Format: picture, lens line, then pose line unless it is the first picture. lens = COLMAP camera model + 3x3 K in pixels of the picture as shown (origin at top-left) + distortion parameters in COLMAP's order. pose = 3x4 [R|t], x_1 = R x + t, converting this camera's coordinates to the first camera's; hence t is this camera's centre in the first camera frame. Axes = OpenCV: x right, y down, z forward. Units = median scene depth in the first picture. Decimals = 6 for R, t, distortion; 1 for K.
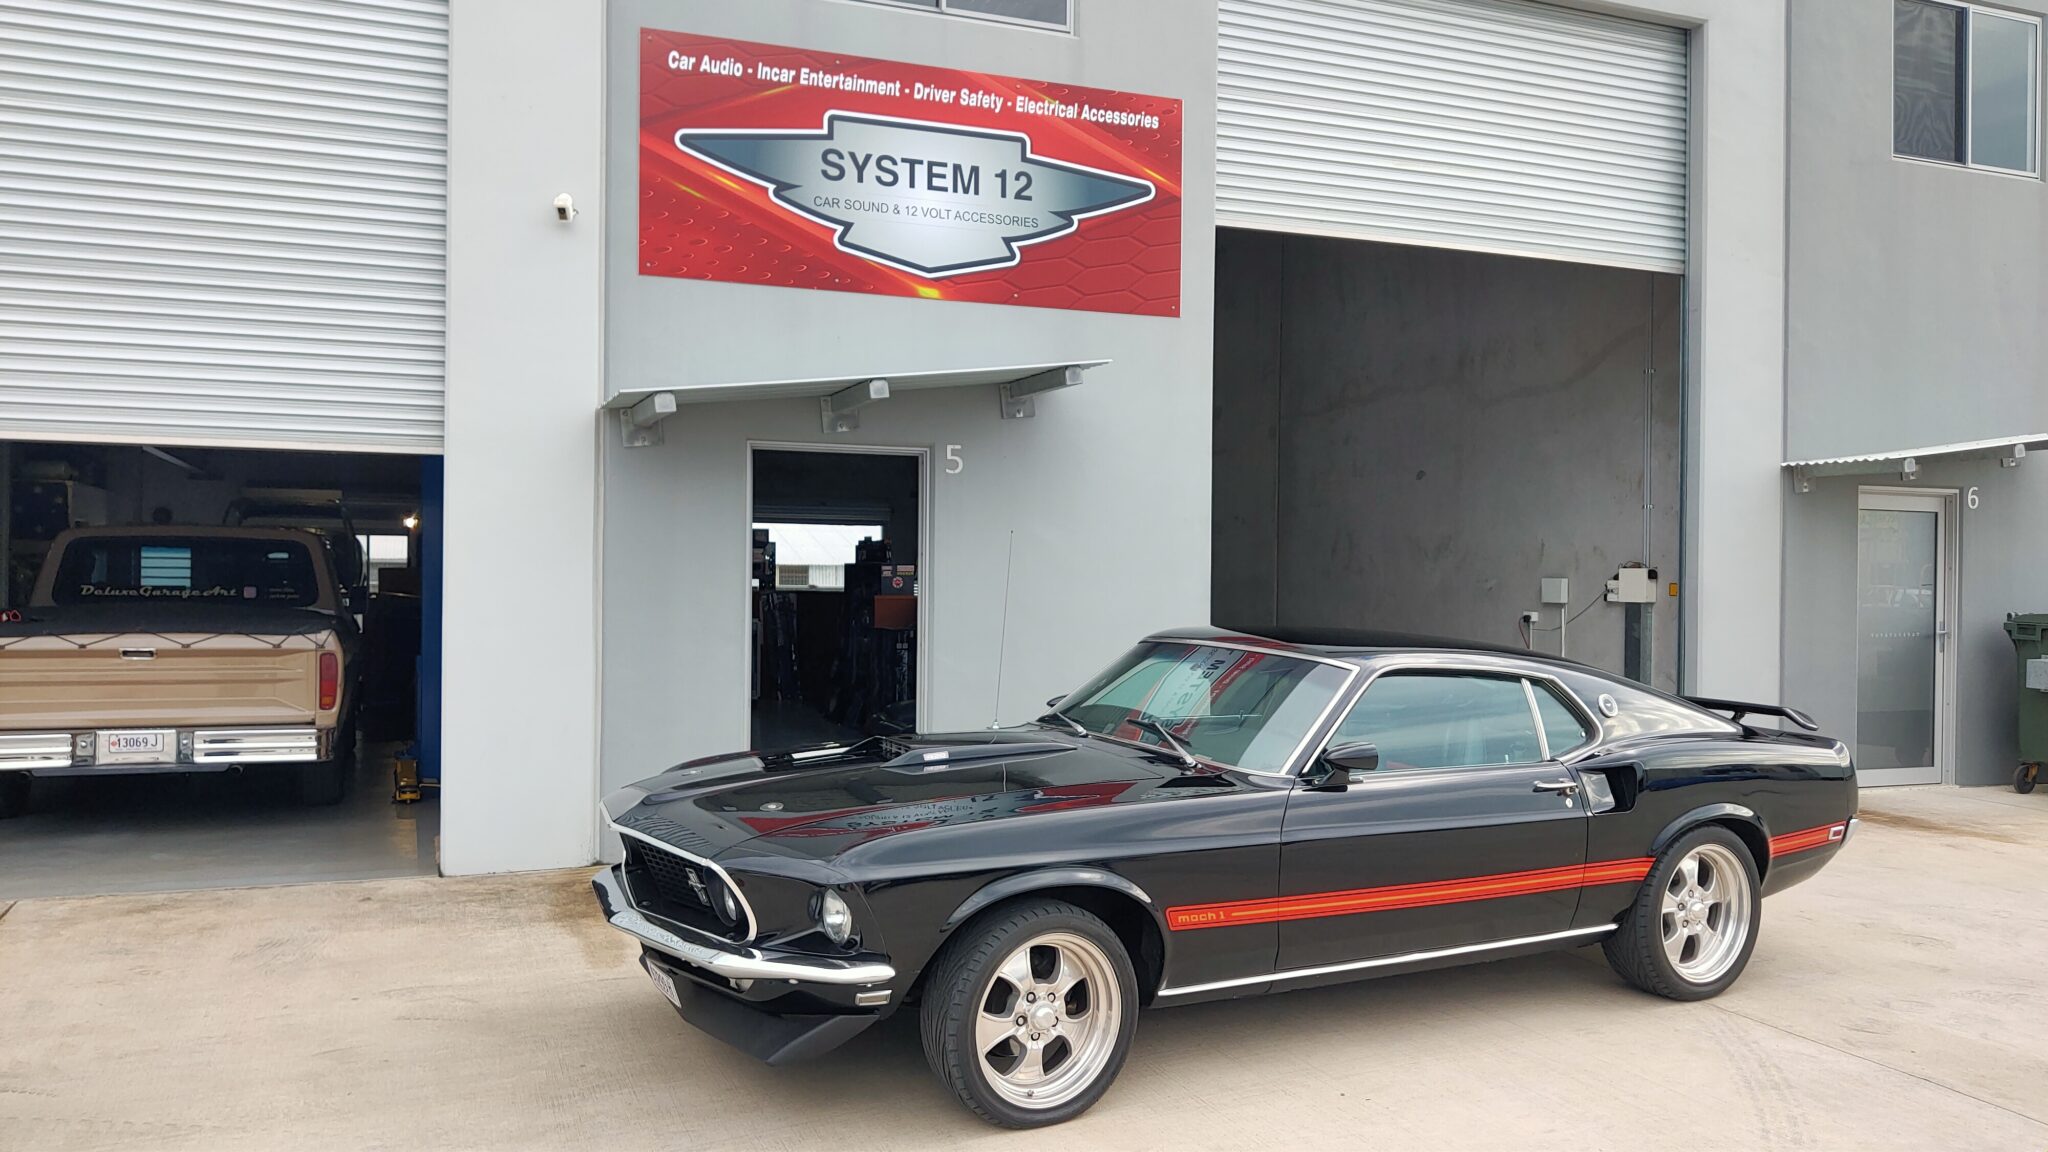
lens RADIAL K [[1701.7, 0, 1028.1], [0, 1701.7, 606.7], [0, 0, 1]] dist [0.144233, -0.551146]
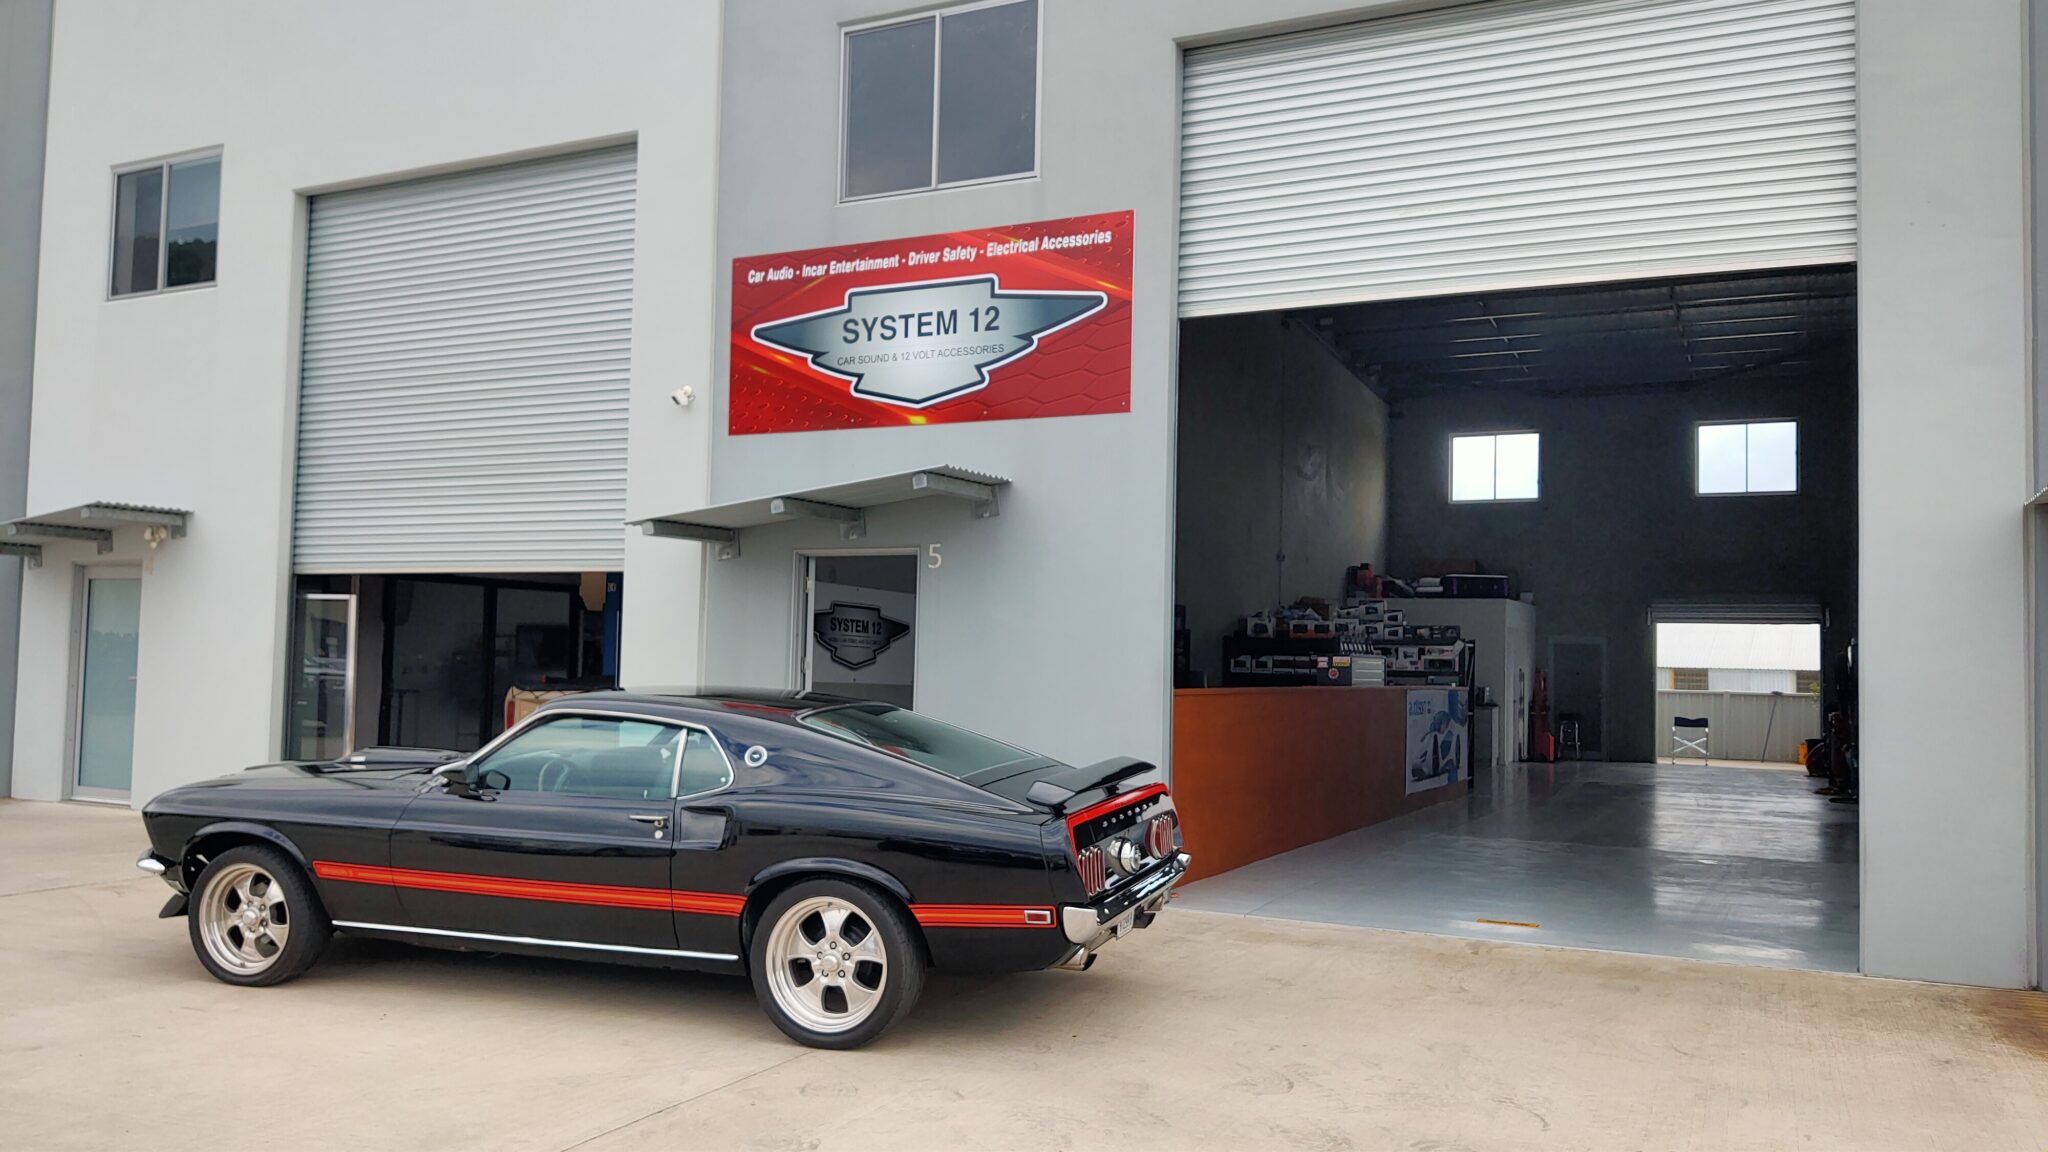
lens RADIAL K [[1701.7, 0, 1028.1], [0, 1701.7, 606.7], [0, 0, 1]] dist [0.144233, -0.551146]
pose [[0.616176, -0.025683, -0.787189, 0.936901], [-0.029674, 0.998002, -0.055789, 0.012942], [0.787049, 0.057735, 0.614183, 0.328106]]
